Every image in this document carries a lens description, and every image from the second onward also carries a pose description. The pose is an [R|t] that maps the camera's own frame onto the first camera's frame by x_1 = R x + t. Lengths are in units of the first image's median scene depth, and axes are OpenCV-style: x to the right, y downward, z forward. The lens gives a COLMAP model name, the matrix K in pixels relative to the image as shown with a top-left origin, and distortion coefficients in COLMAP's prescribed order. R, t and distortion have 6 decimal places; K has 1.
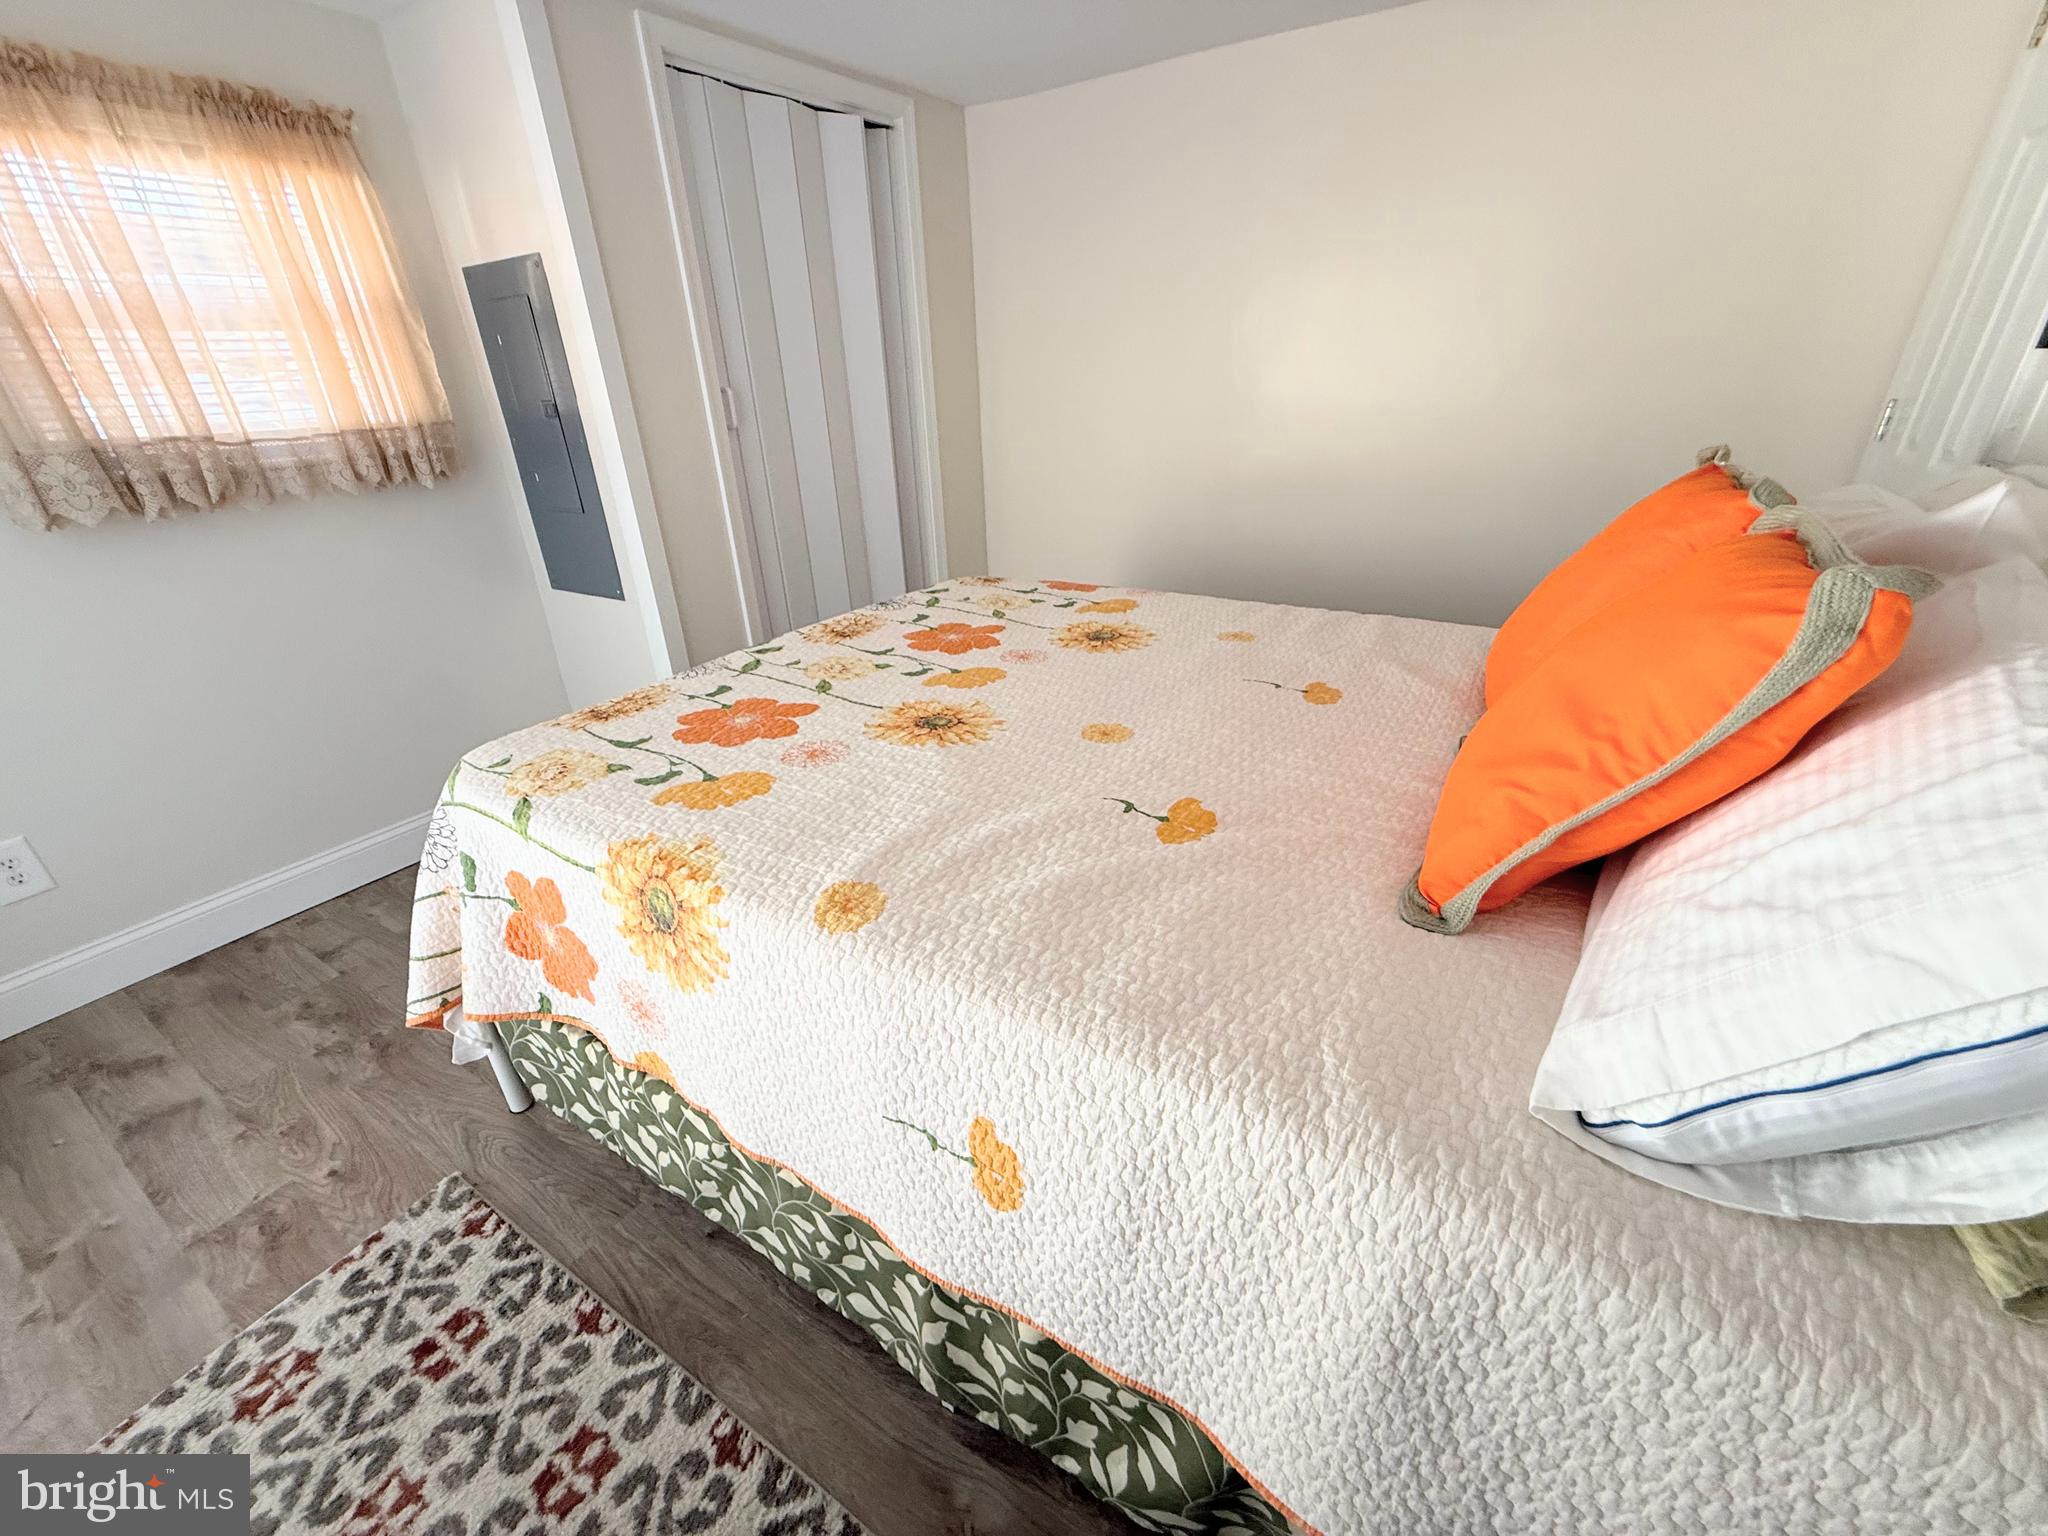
lens RADIAL K [[819.7, 0, 1018.1], [0, 819.7, 768.5], [0, 0, 1]] dist [0.000819, 0.000265]
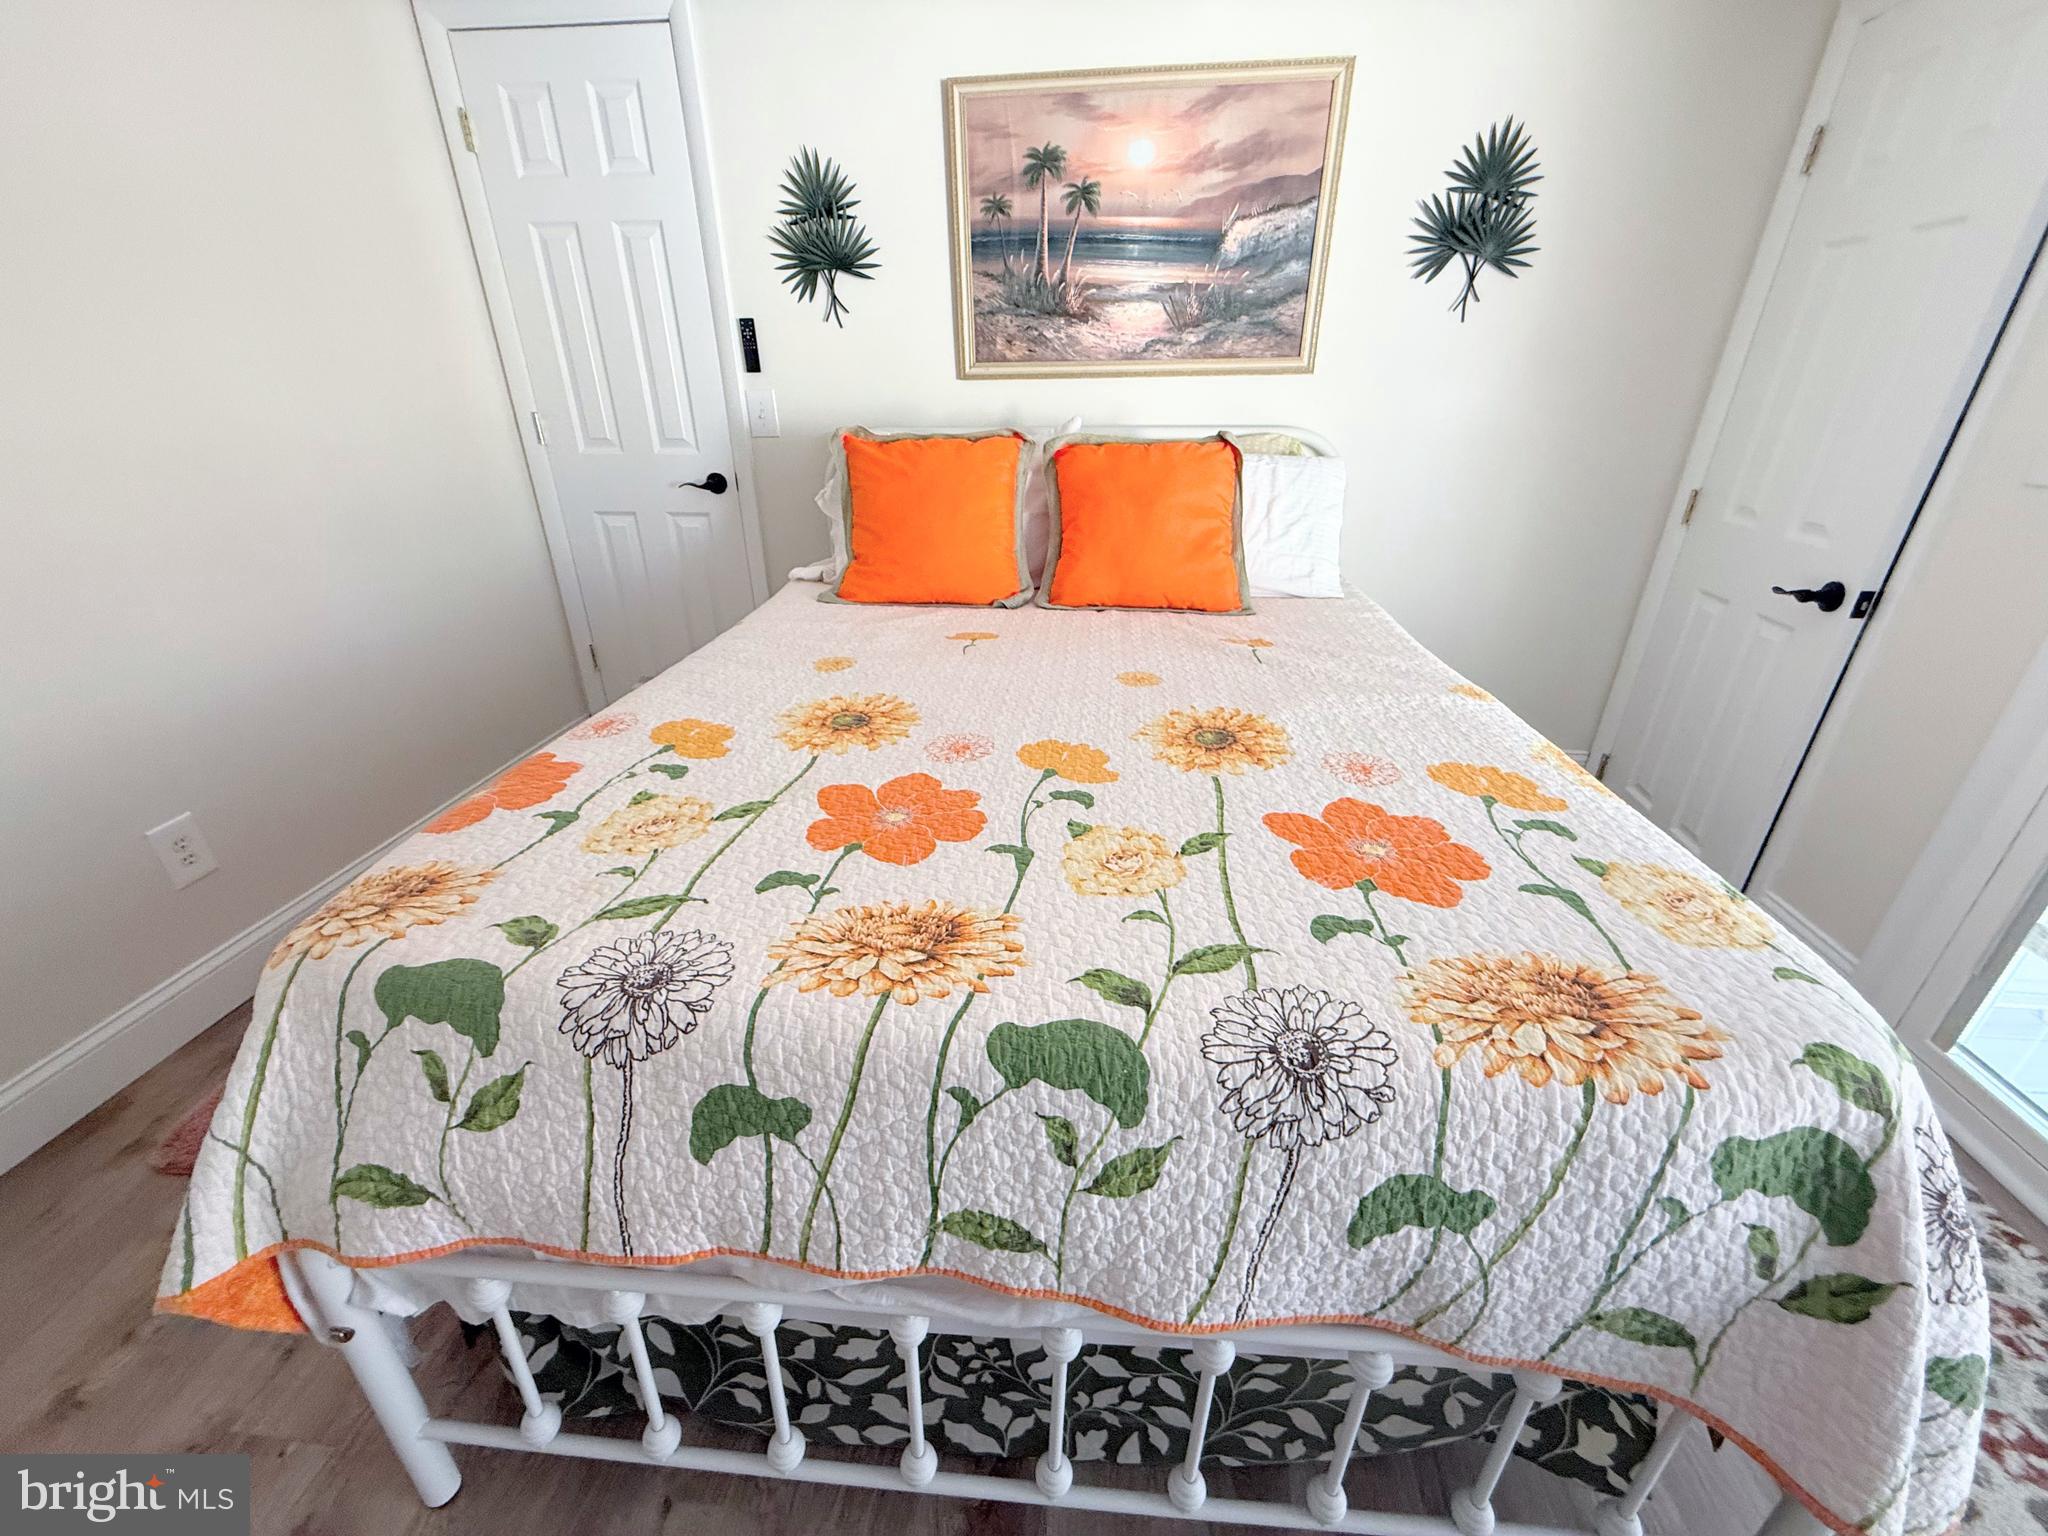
lens RADIAL K [[819.7, 0, 1018.1], [0, 819.7, 768.5], [0, 0, 1]] dist [0.000819, 0.000265]
pose [[-0.450965, -0.352659, 0.819916, -0.695517], [0.406269, 0.736840, 0.540381, -0.559083], [-0.794717, 0.576800, -0.189015, 1.259360]]
